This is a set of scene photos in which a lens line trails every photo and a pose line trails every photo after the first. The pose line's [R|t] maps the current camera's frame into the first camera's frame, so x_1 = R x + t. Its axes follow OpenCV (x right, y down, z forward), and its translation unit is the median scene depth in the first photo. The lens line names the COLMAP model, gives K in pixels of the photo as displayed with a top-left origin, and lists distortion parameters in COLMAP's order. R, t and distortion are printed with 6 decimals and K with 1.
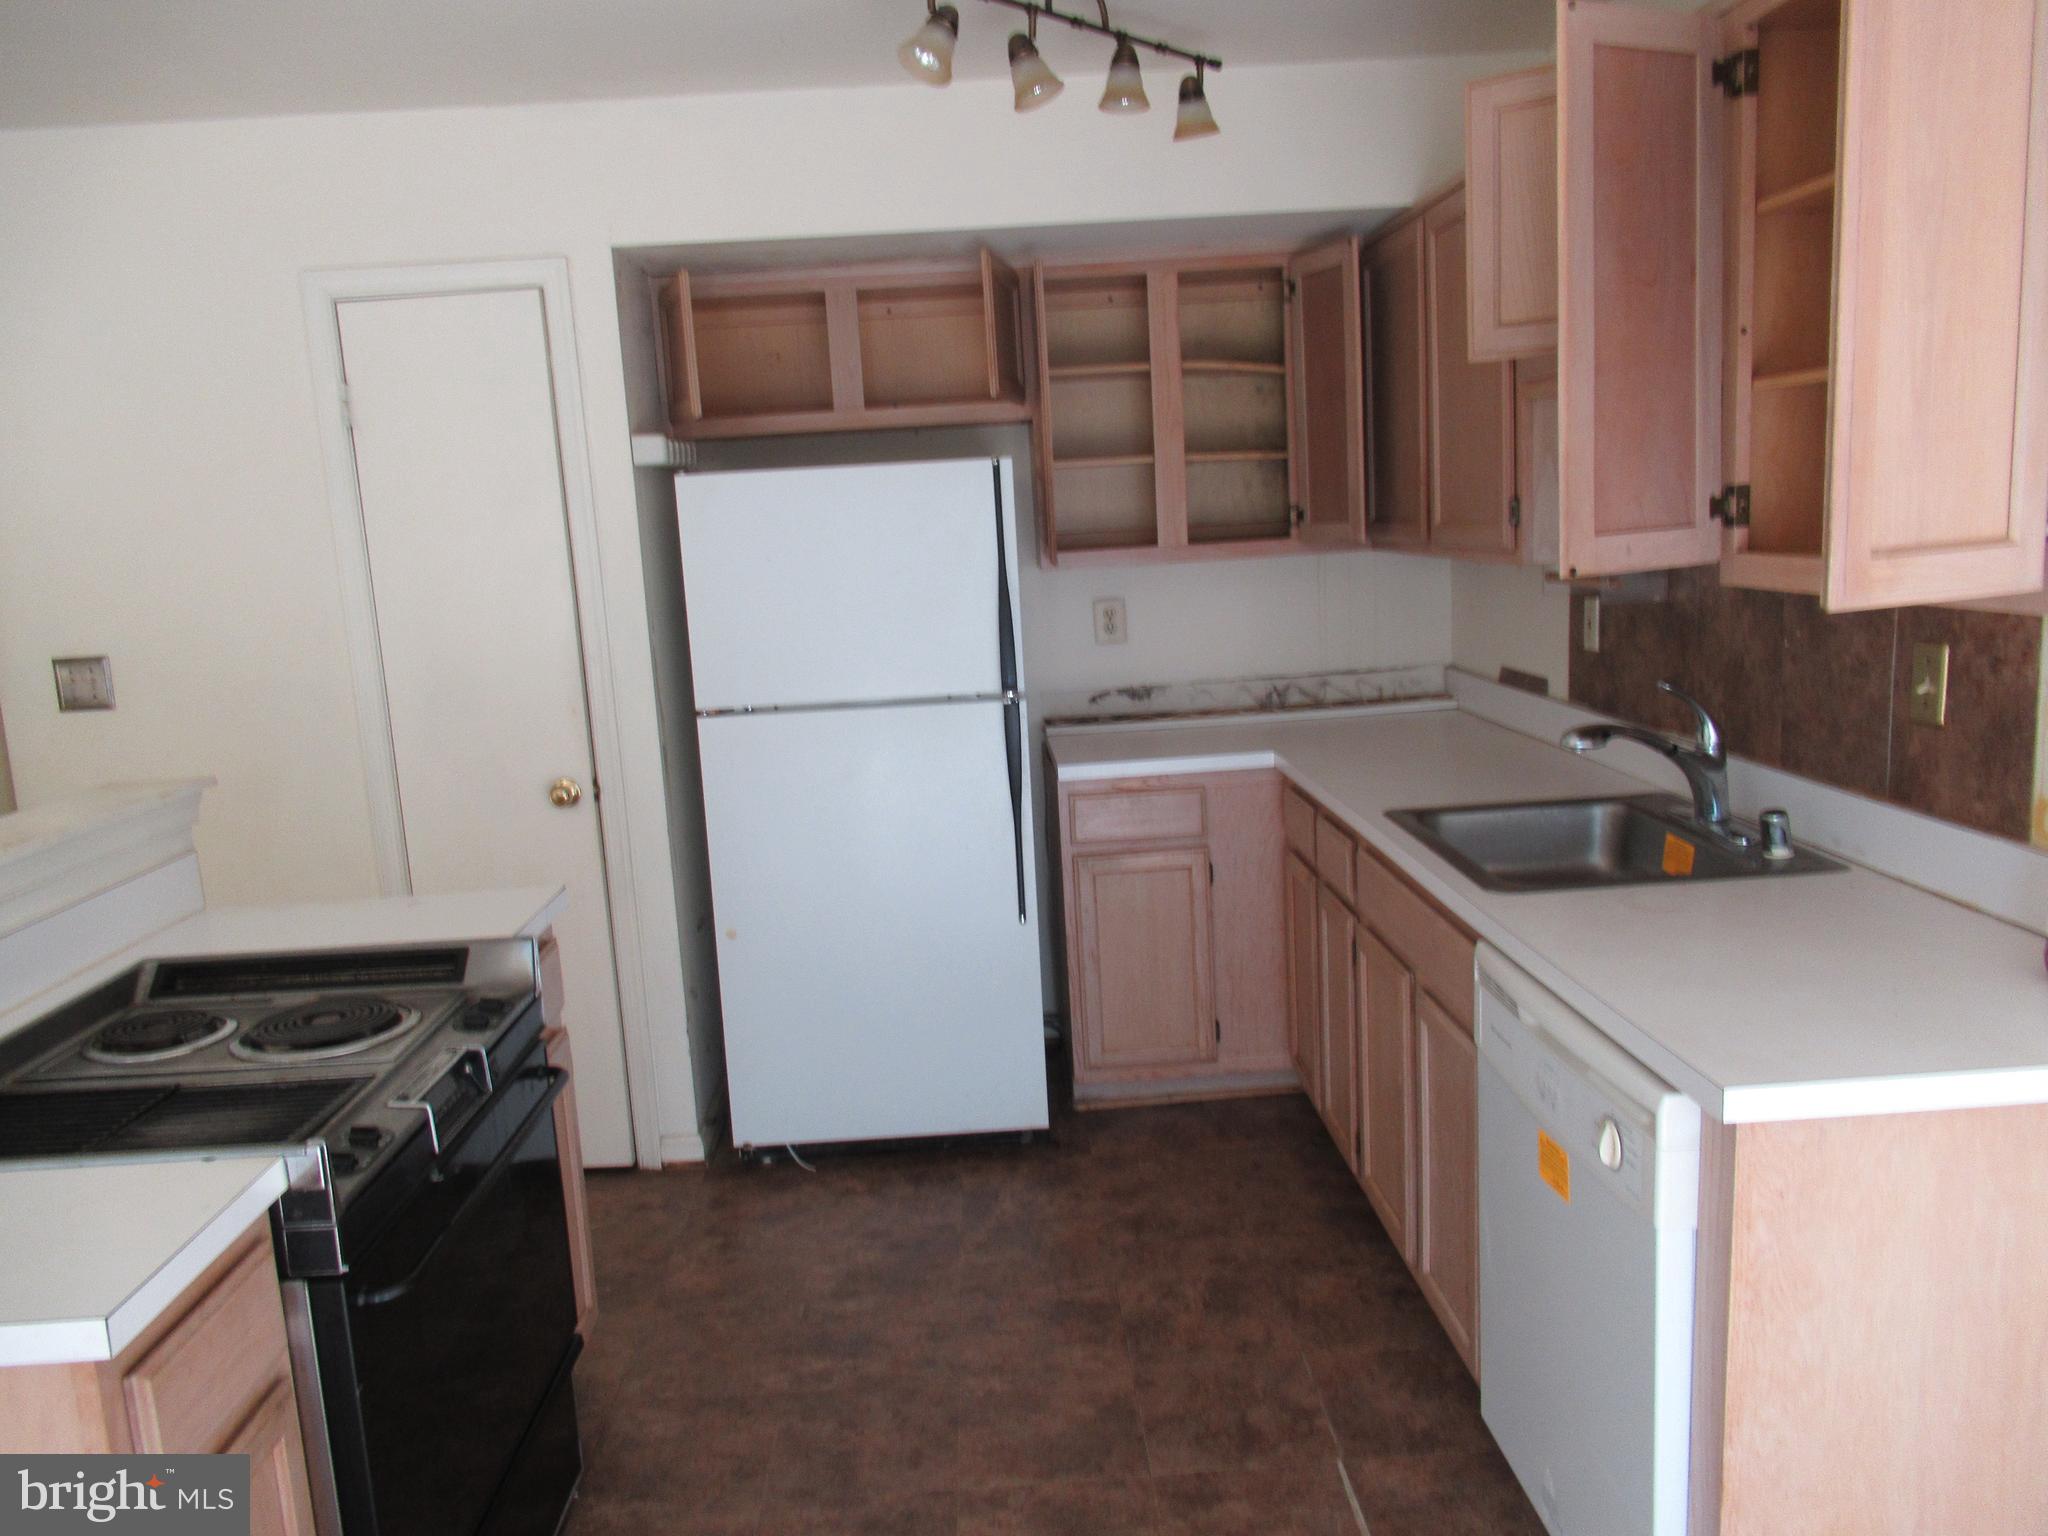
lens RADIAL K [[1527.5, 0, 1016.2], [0, 1527.5, 788.8], [0, 0, 1]] dist [-0.012105, 0.002523]
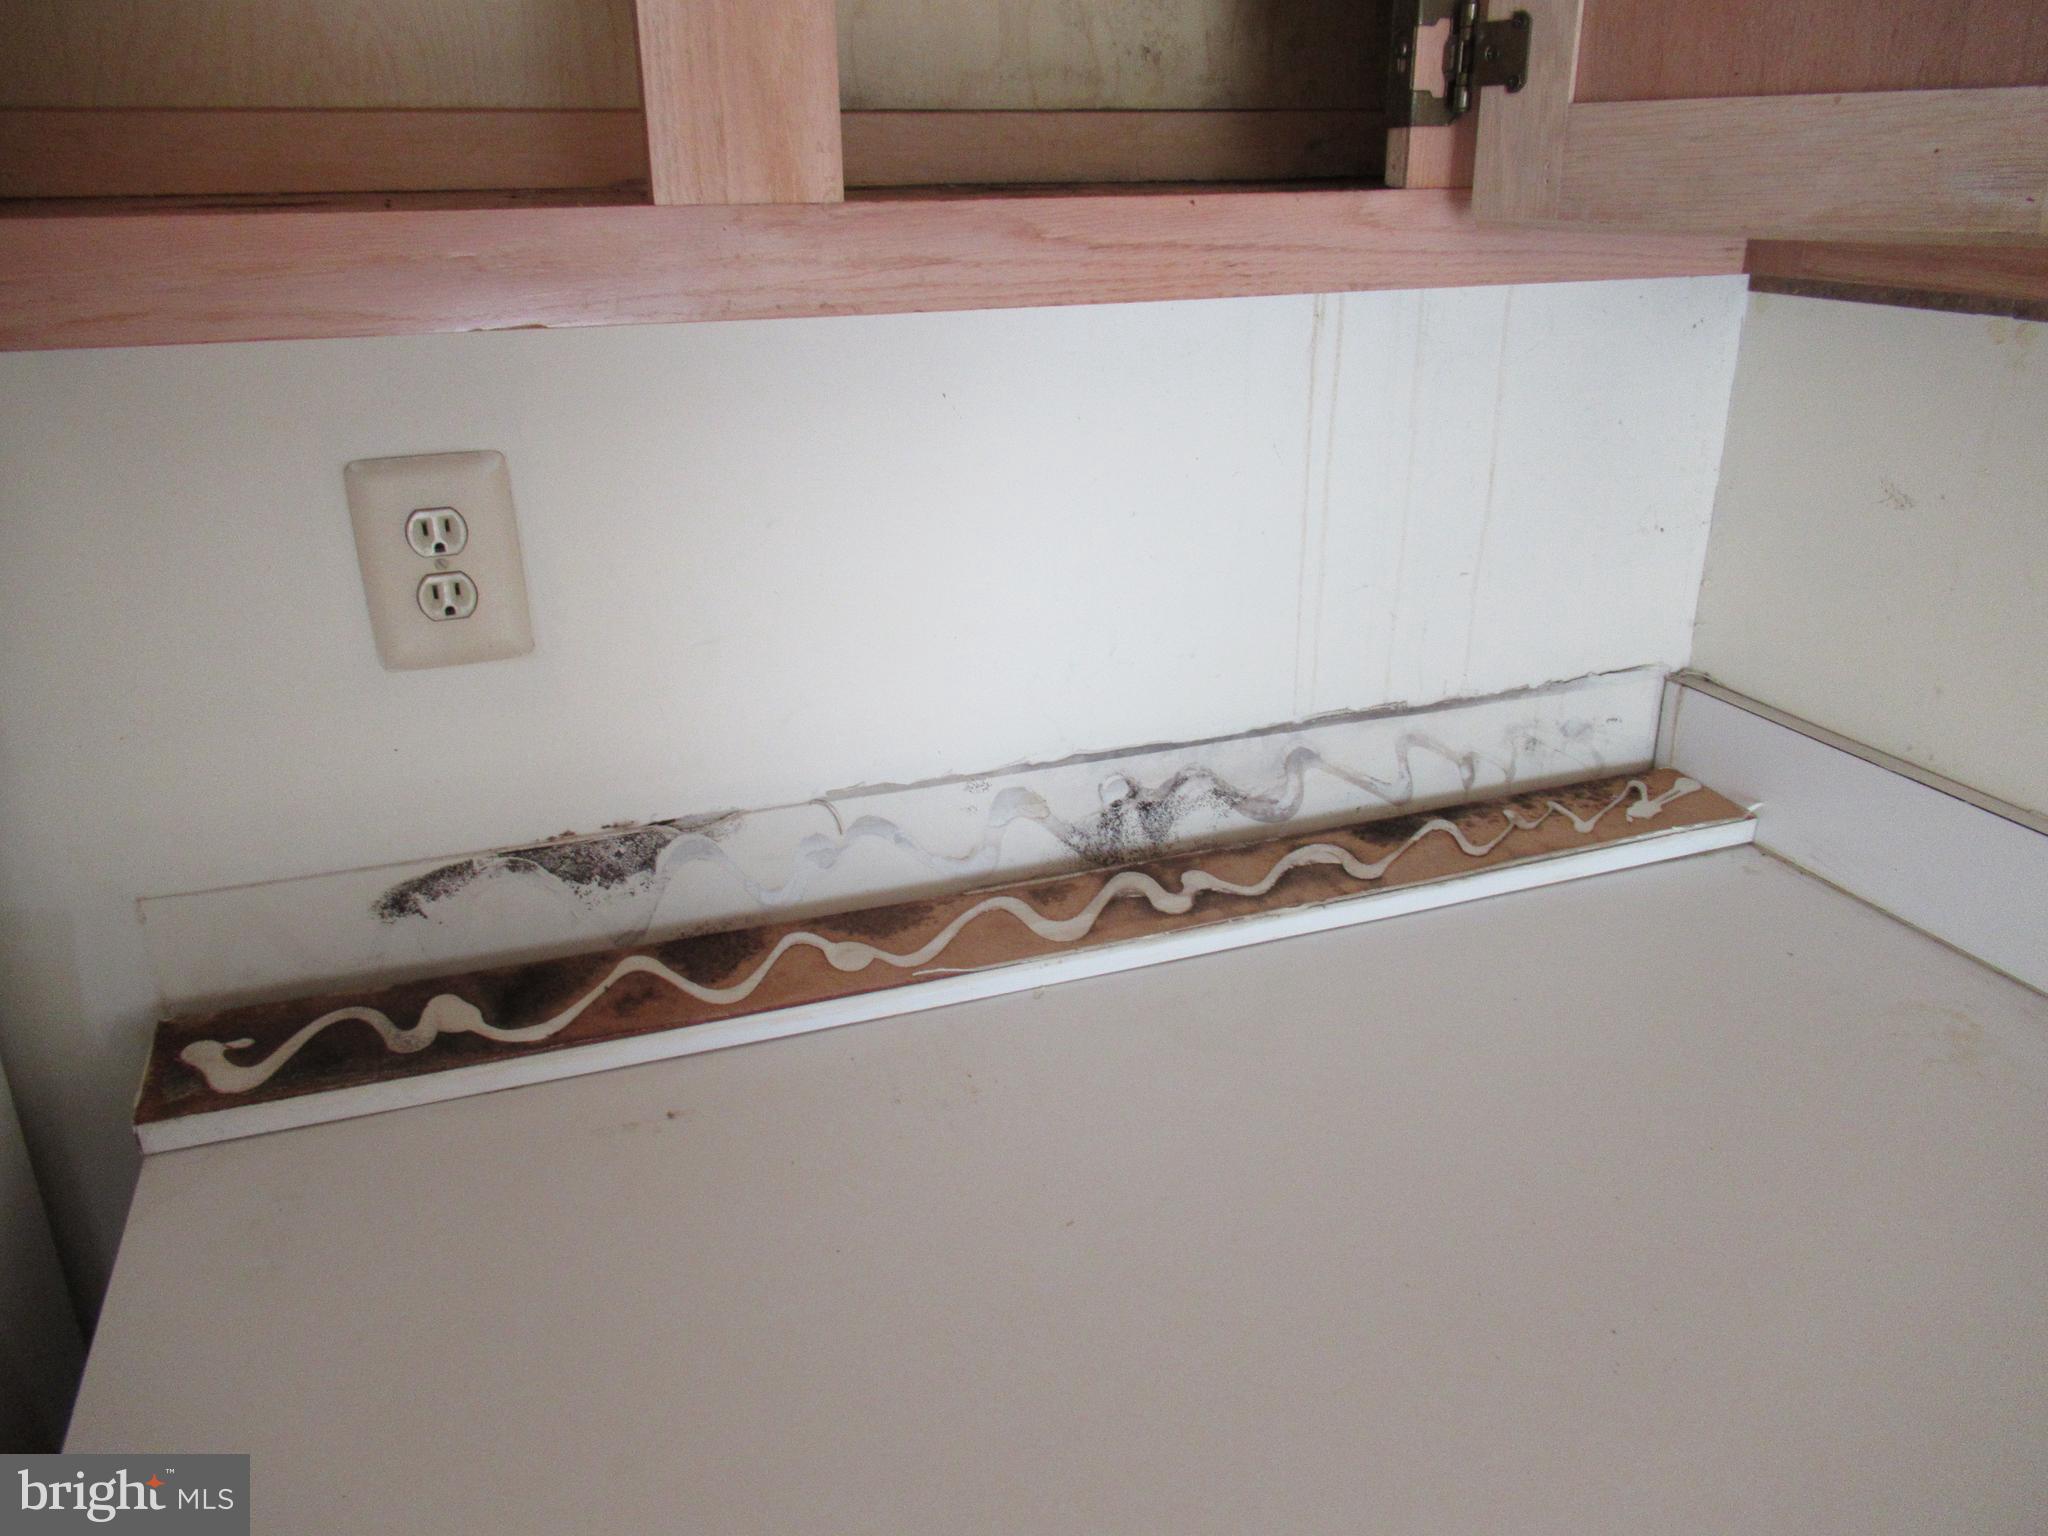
lens RADIAL K [[1527.5, 0, 1009.9], [0, 1527.5, 774.4], [0, 0, 1]] dist [-0.012105, 0.002523]
pose [[0.953901, -0.065390, 0.292913, 0.092917], [0.007466, 0.980845, 0.194648, -0.156050], [-0.300030, -0.183487, 0.936117, 0.984077]]
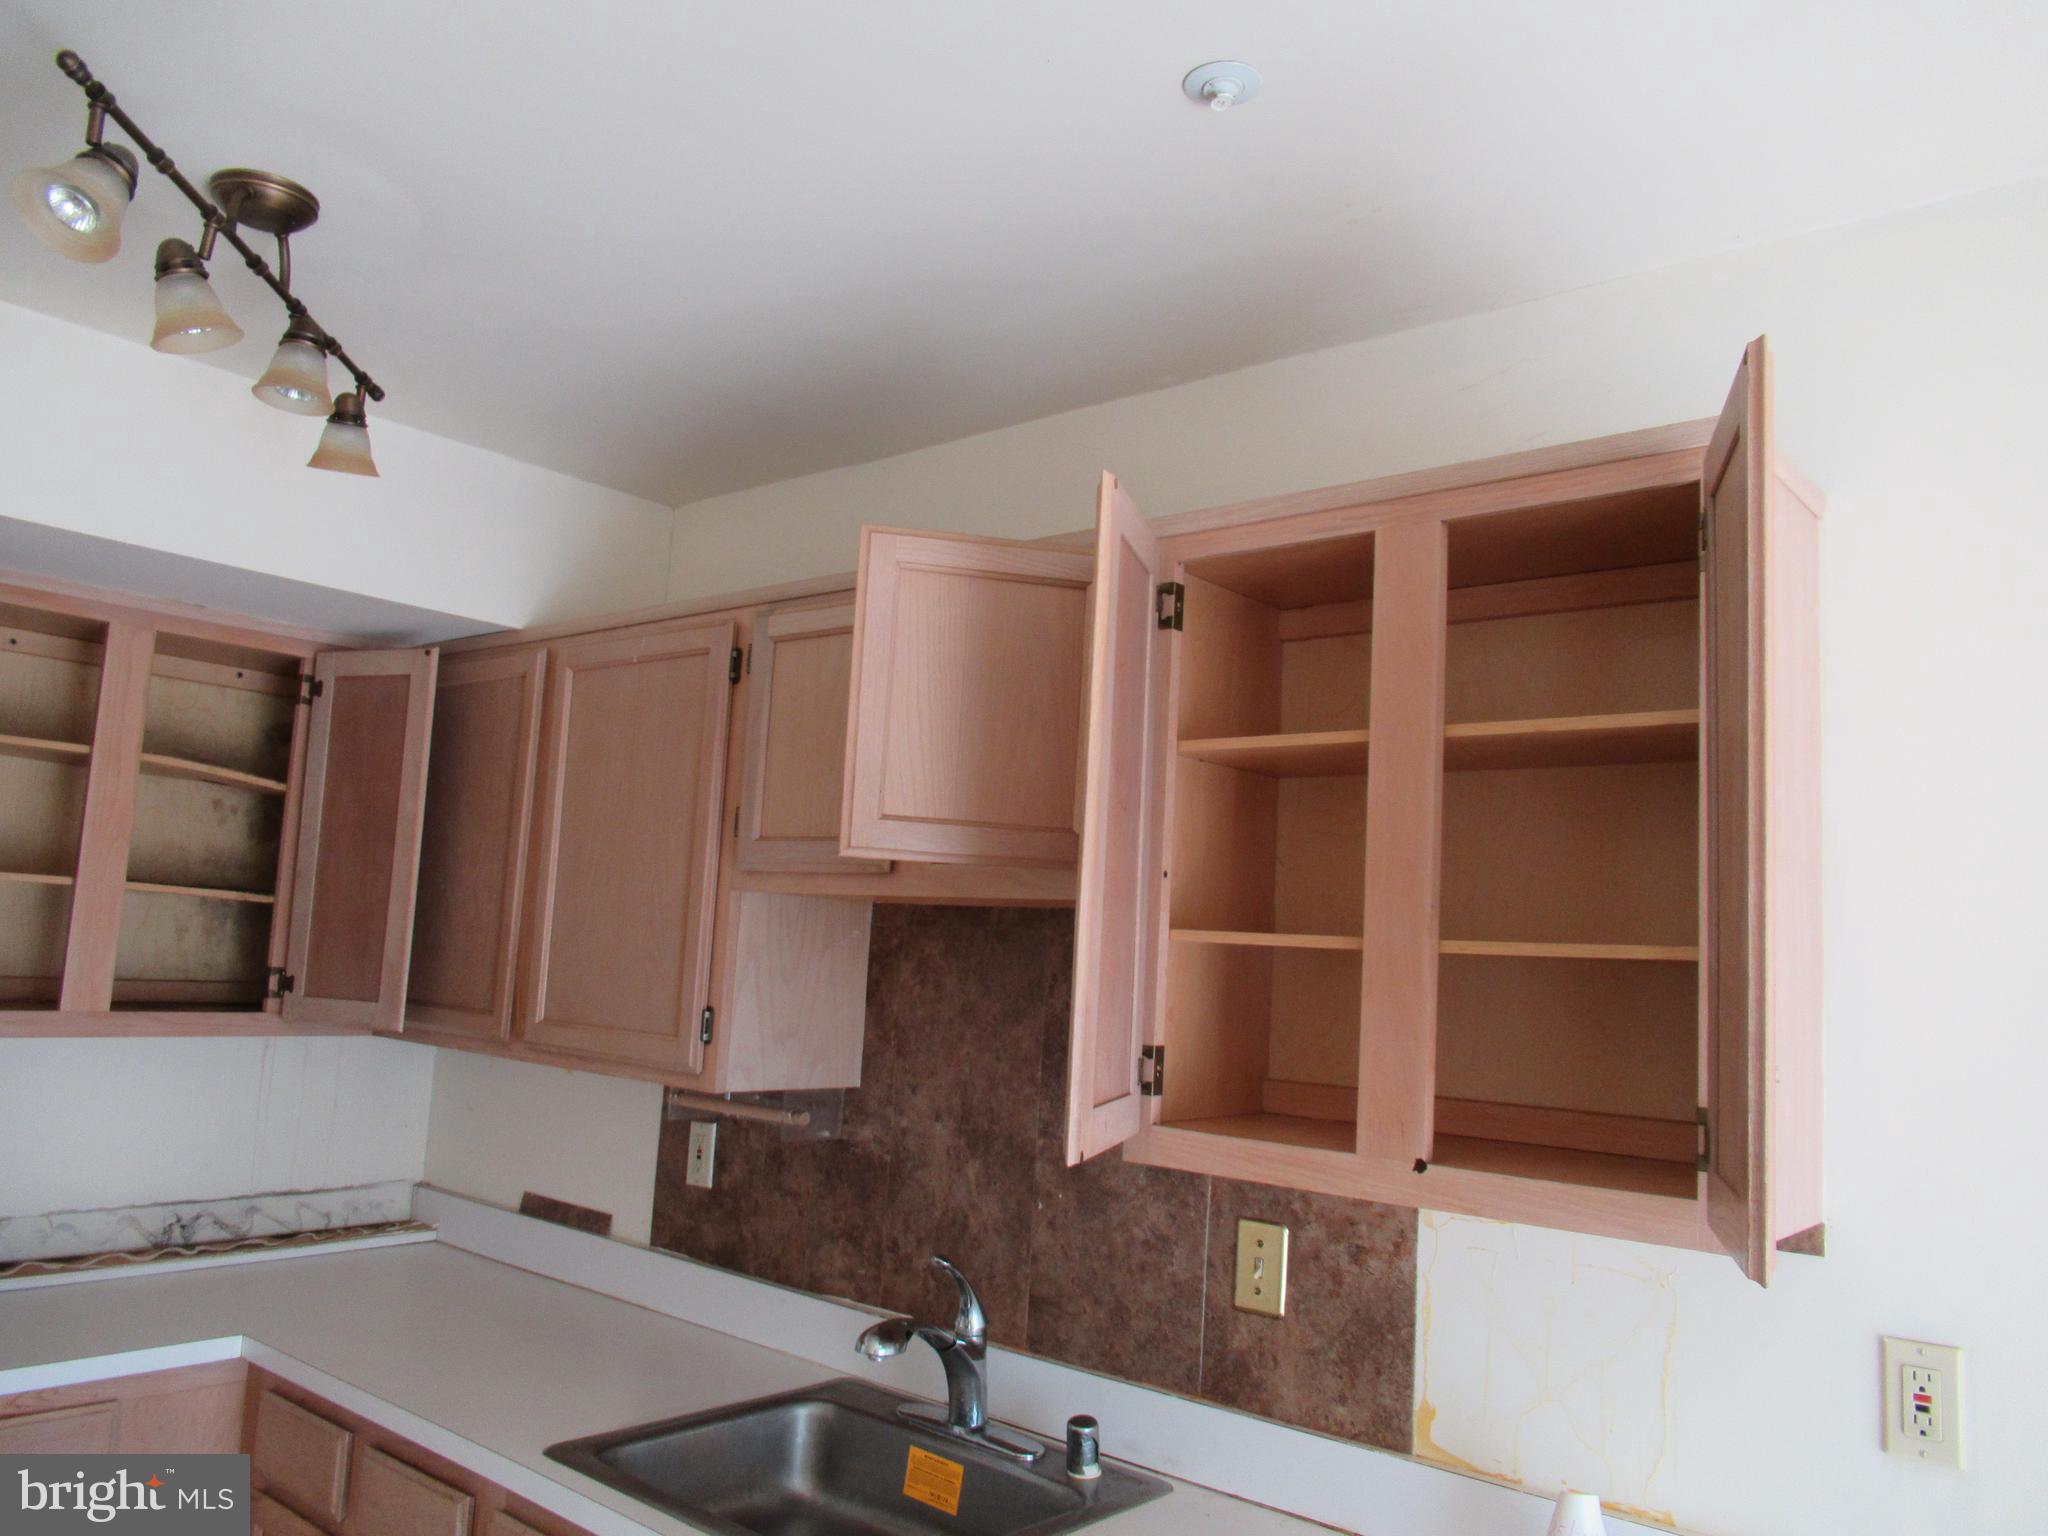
lens RADIAL K [[1527.5, 0, 1038.7], [0, 1527.5, 777.0], [0, 0, 1]] dist [-0.012105, 0.002523]
pose [[0.667003, 0.180654, 0.722822, -0.139257], [0.039736, 0.960152, -0.276638, -0.067624], [-0.743995, 0.213241, 0.633246, 0.289936]]
